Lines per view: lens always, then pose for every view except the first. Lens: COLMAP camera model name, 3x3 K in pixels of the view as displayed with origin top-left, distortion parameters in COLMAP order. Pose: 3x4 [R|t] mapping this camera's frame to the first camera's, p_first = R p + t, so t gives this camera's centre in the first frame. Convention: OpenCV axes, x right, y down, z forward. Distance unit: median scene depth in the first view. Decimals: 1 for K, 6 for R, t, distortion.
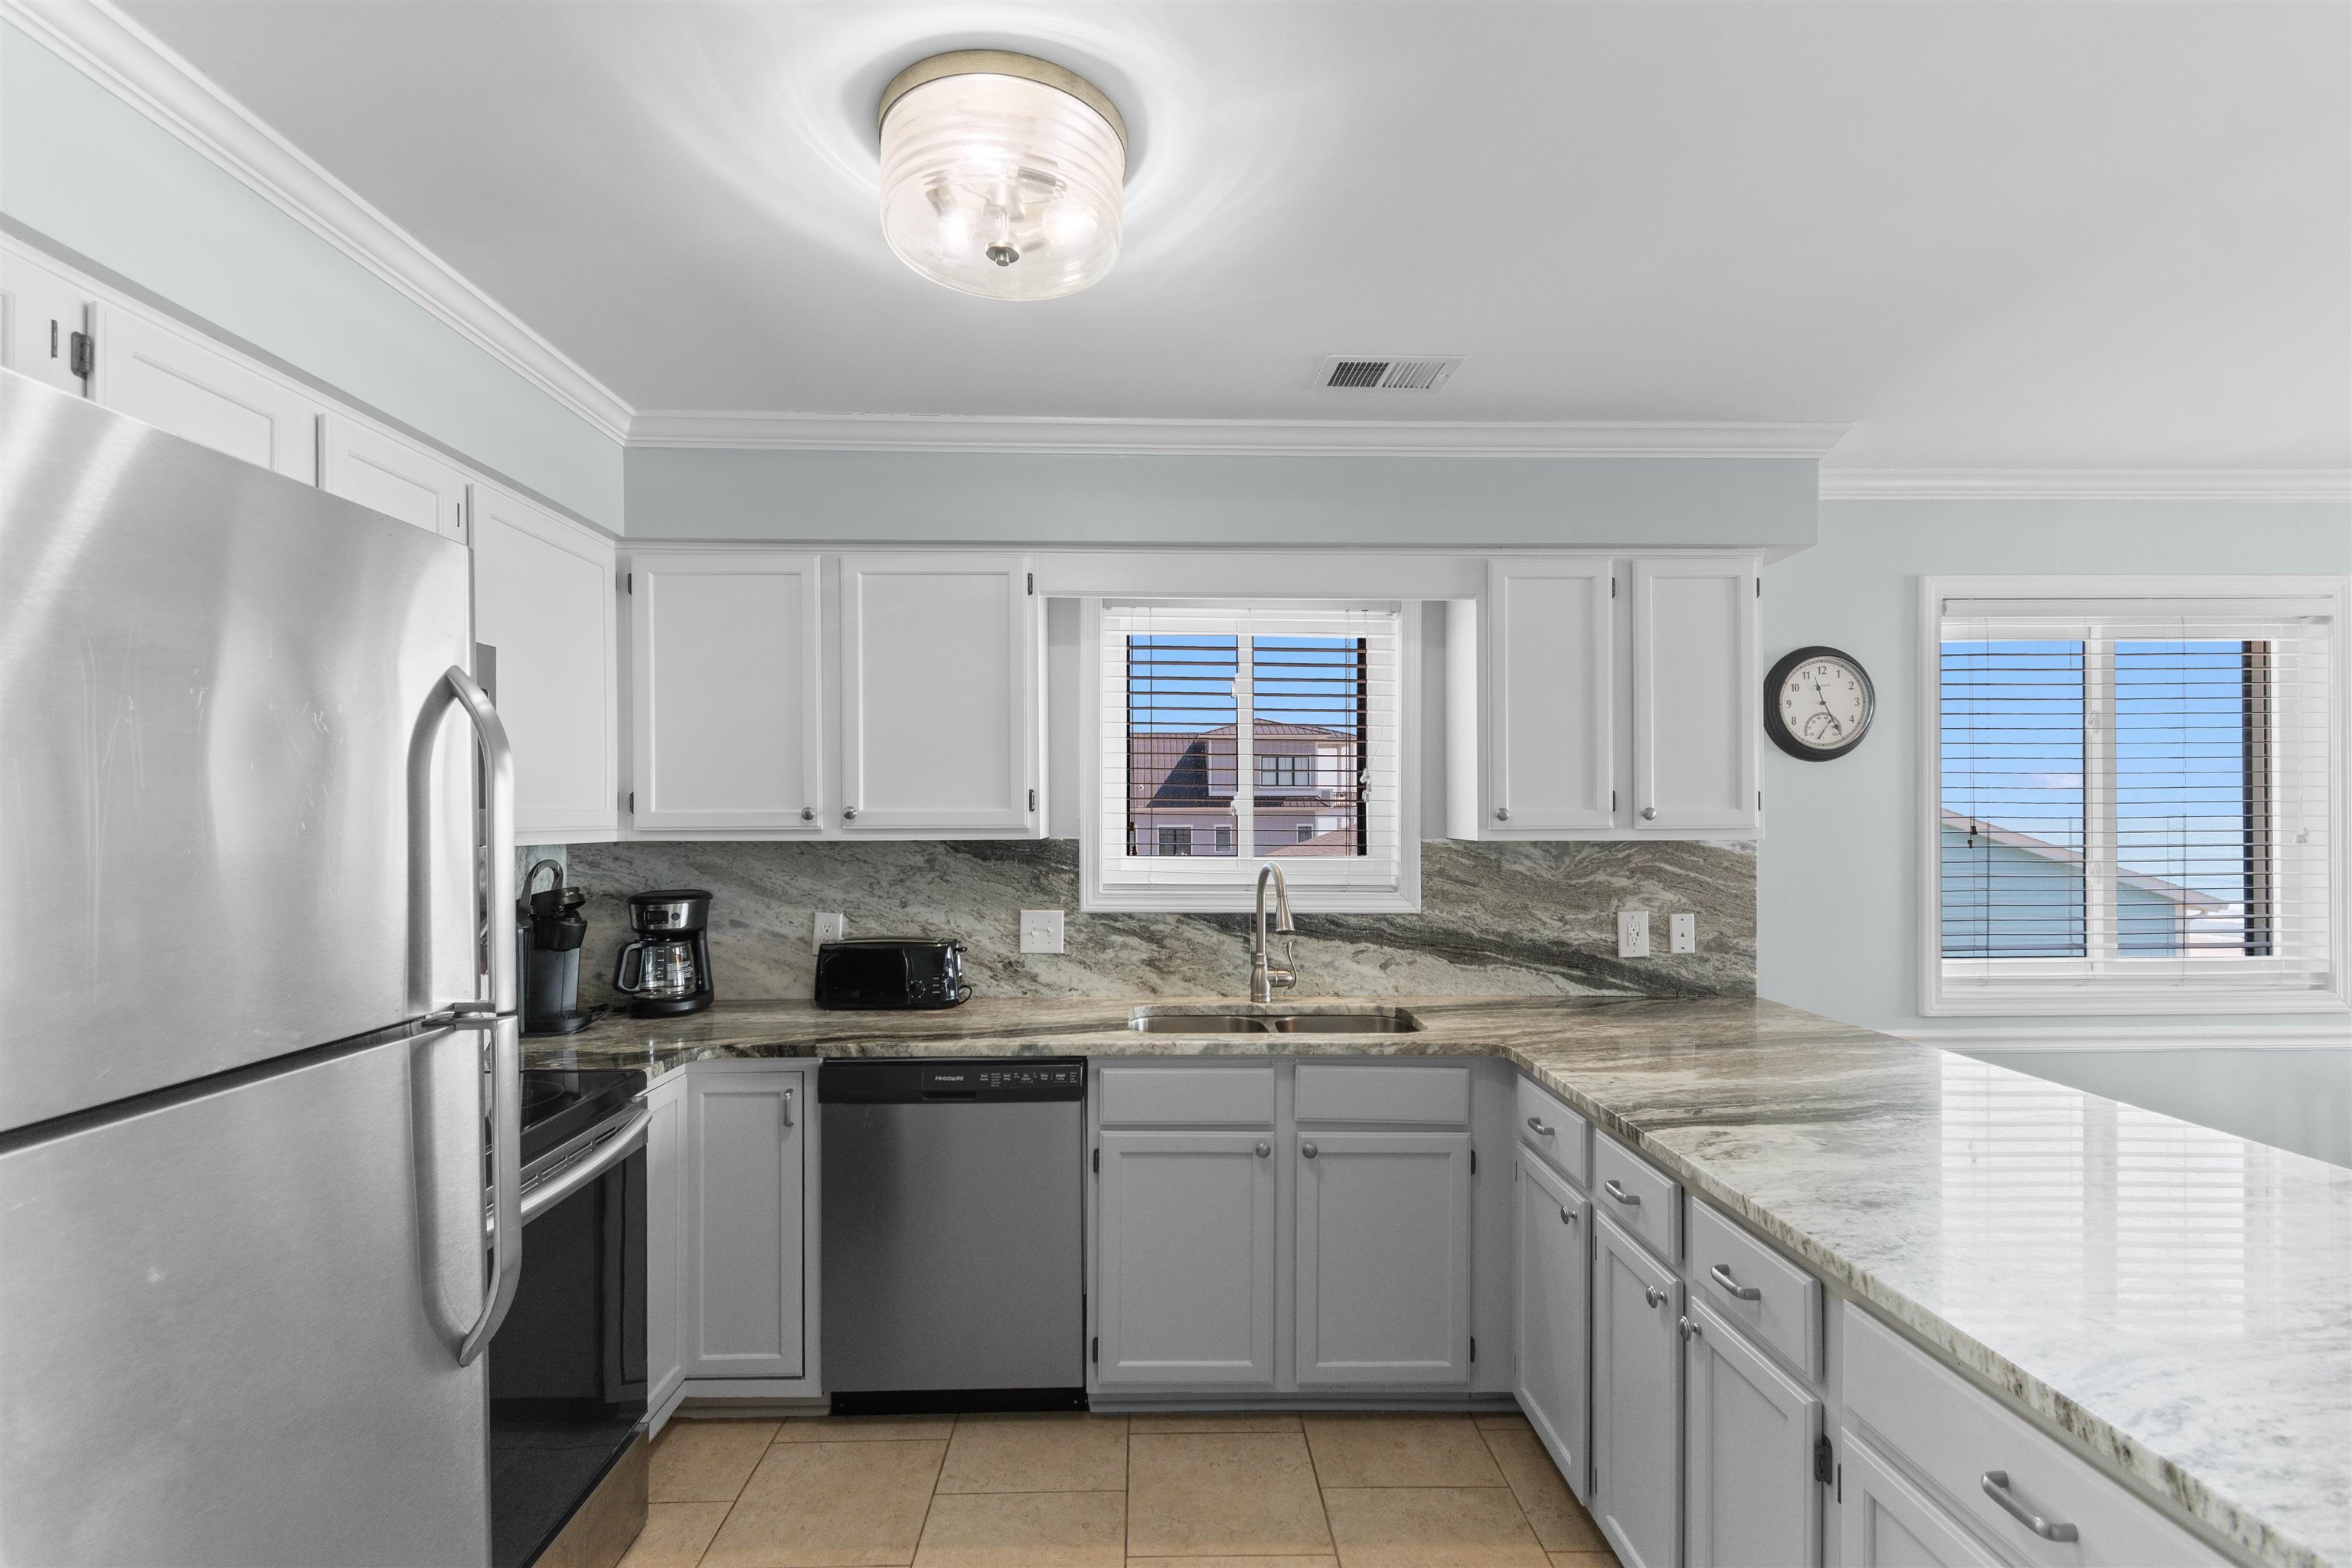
lens RADIAL K [[1041.0, 0, 1171.2], [0, 1041.0, 815.3], [0, 0, 1]] dist [0.003335, -0.001285]
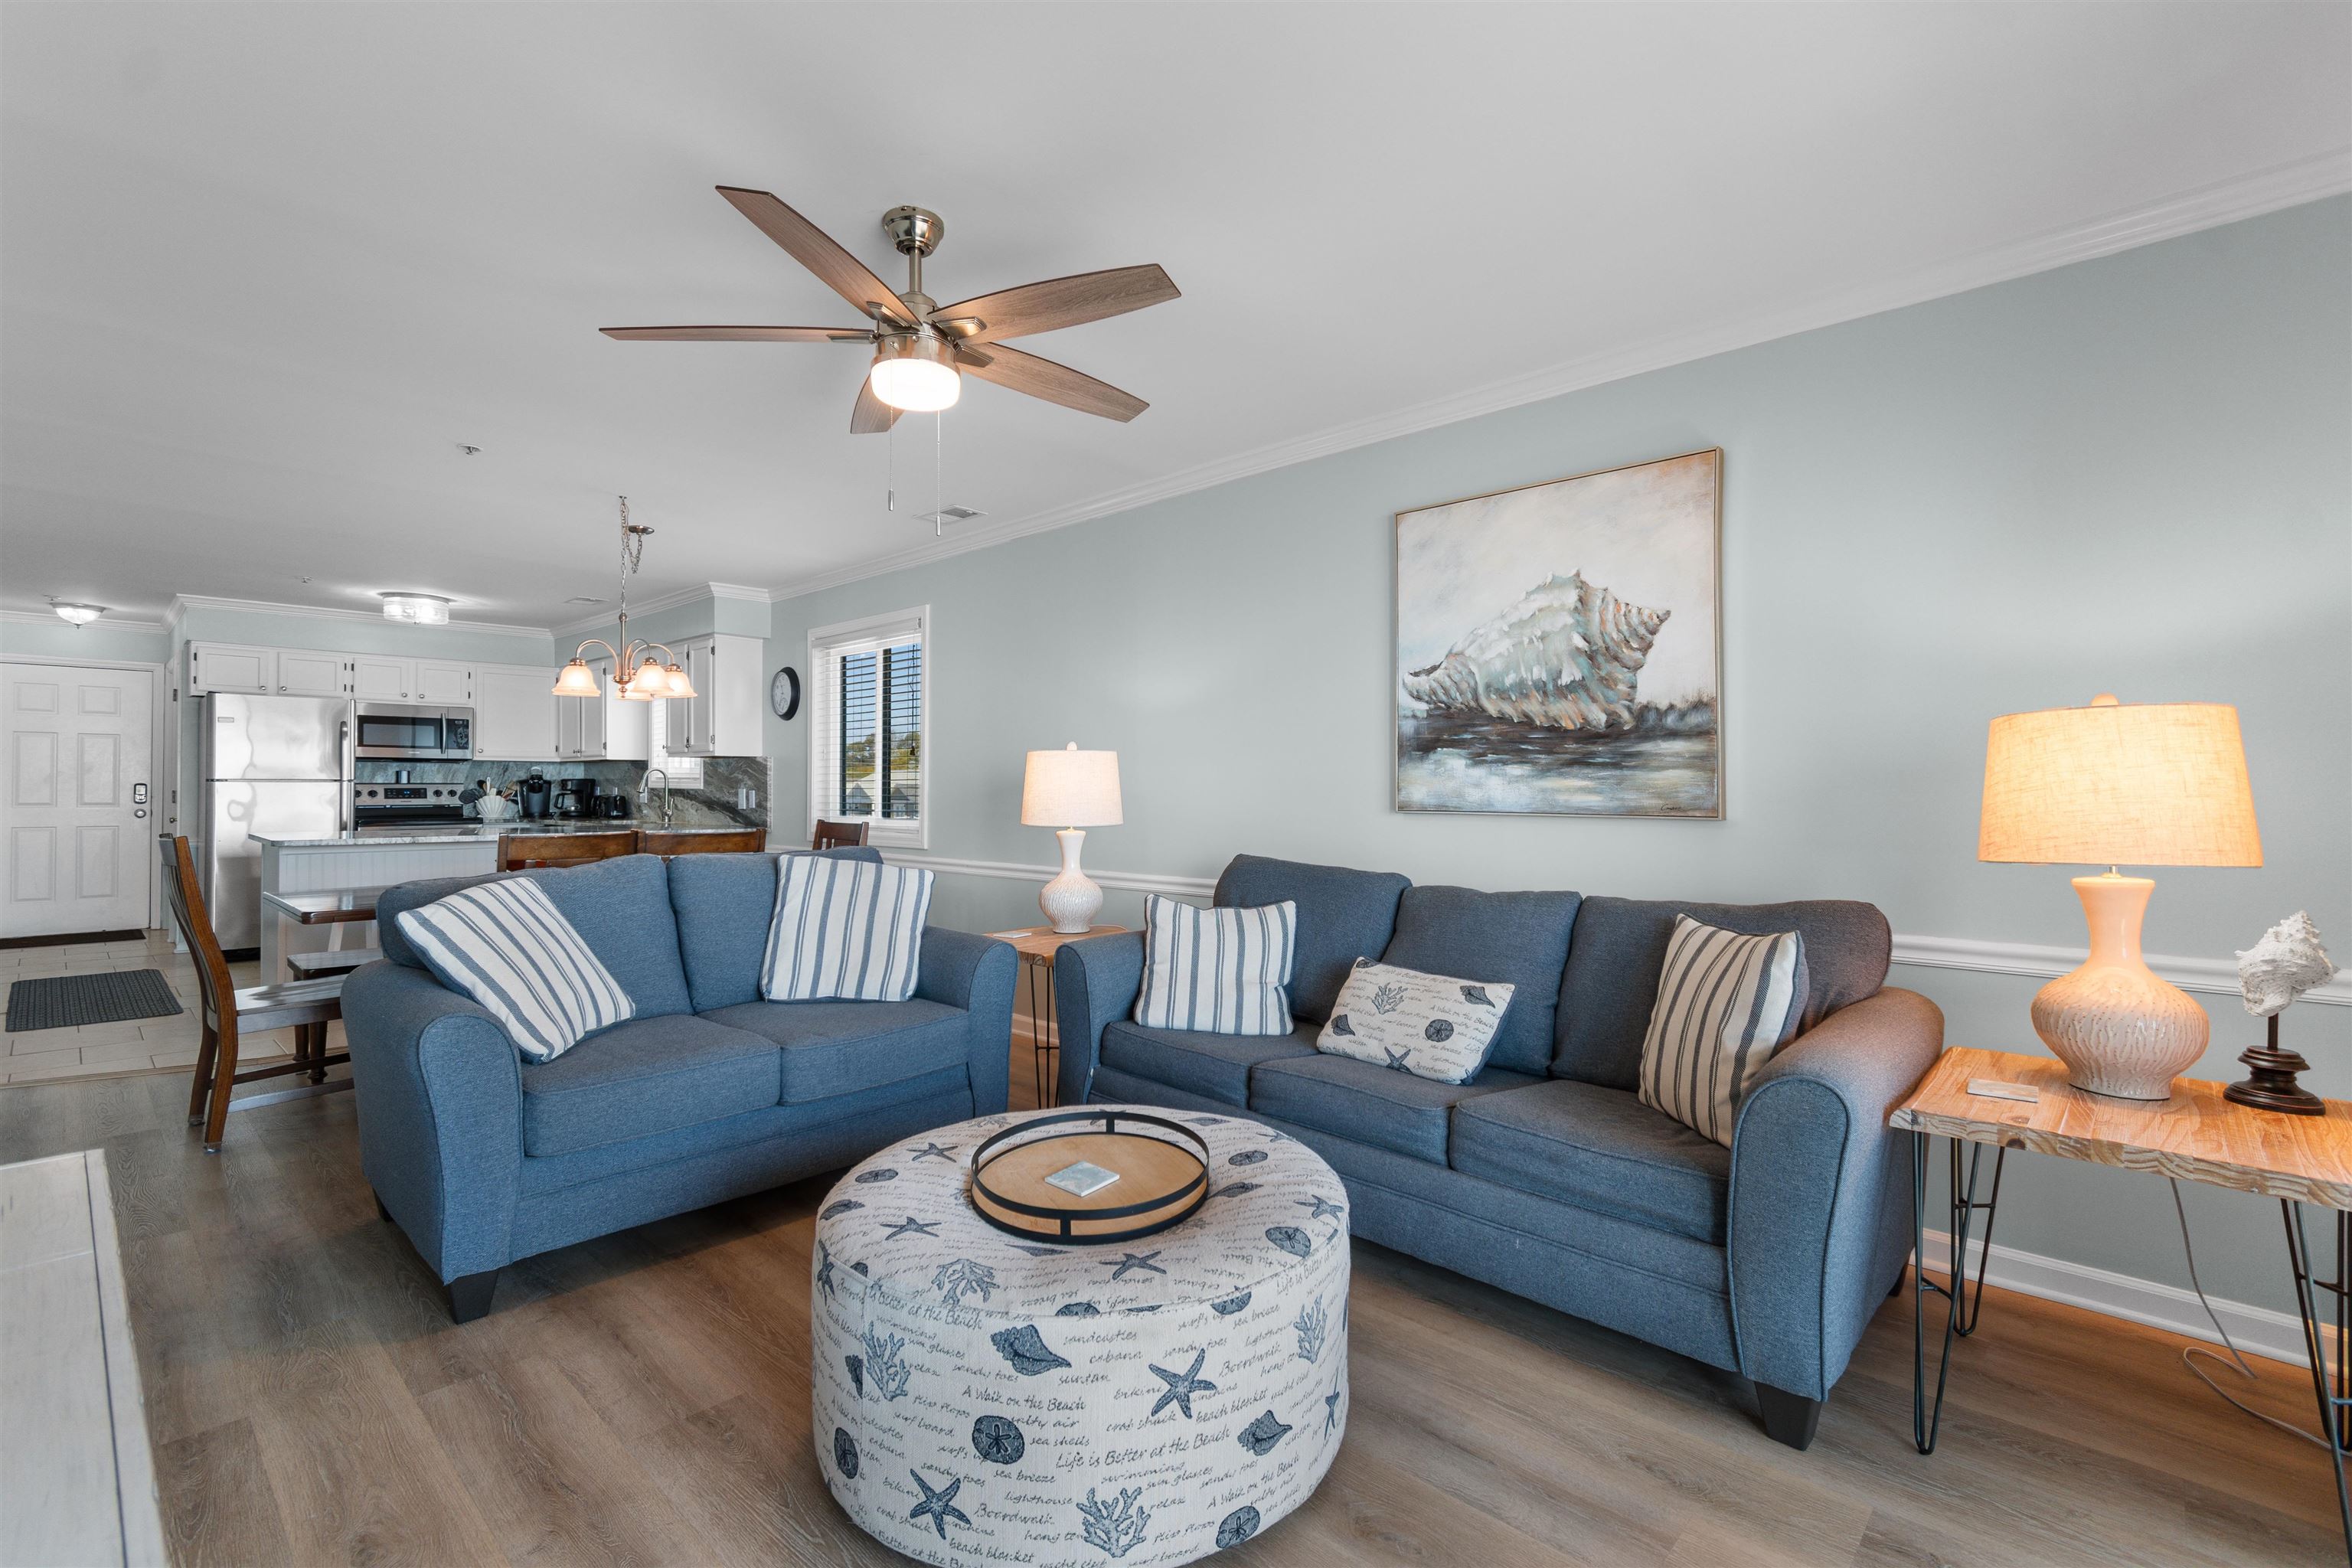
lens RADIAL K [[1041.0, 0, 1183.8], [0, 1041.0, 781.9], [0, 0, 1]] dist [0.003335, -0.001285]
pose [[0.719908, 0.001866, -0.694068, 2.772969], [-0.004553, 0.999988, -0.002034, 0.077250], [0.694055, 0.004625, 0.719907, 0.023400]]
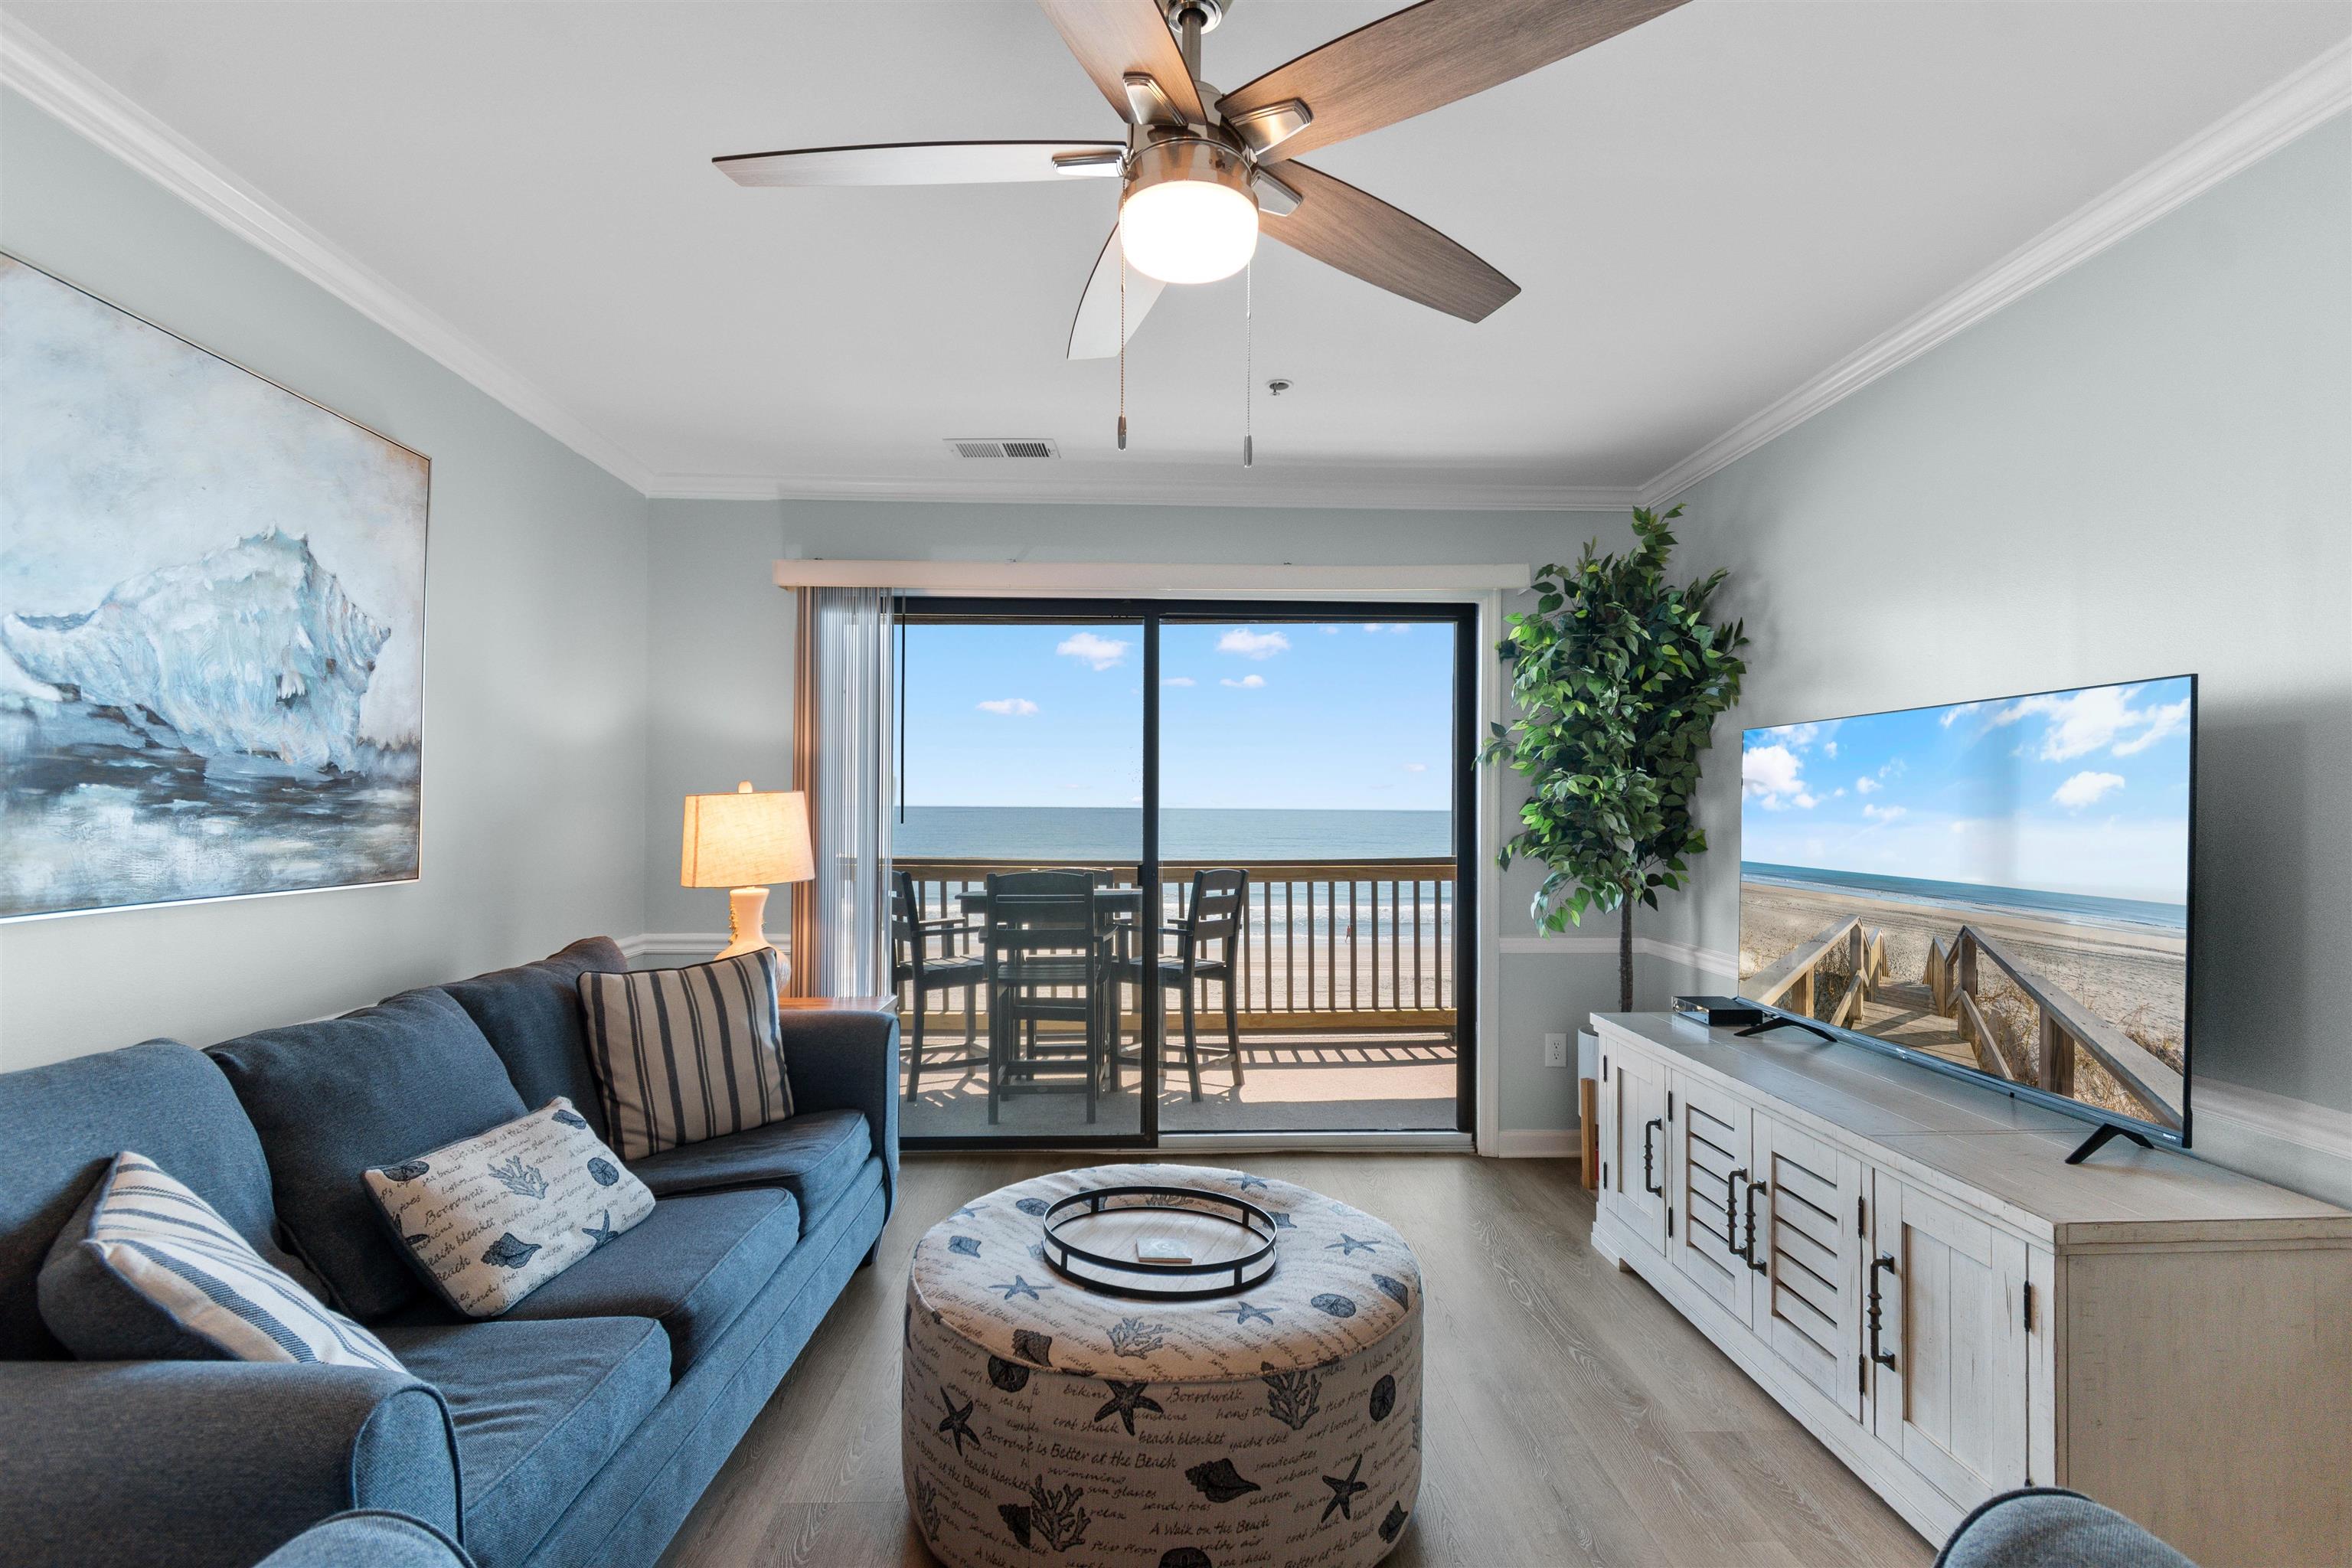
lens RADIAL K [[1098.4, 0, 1174.9], [0, 1098.4, 799.0], [0, 0, 1]] dist [0.008670, -0.006814]
pose [[-0.013091, 0.009754, 0.999867, 1.573598], [-0.007436, 0.999924, -0.009852, 0.046438], [-0.999887, -0.007564, -0.013017, 0.454849]]
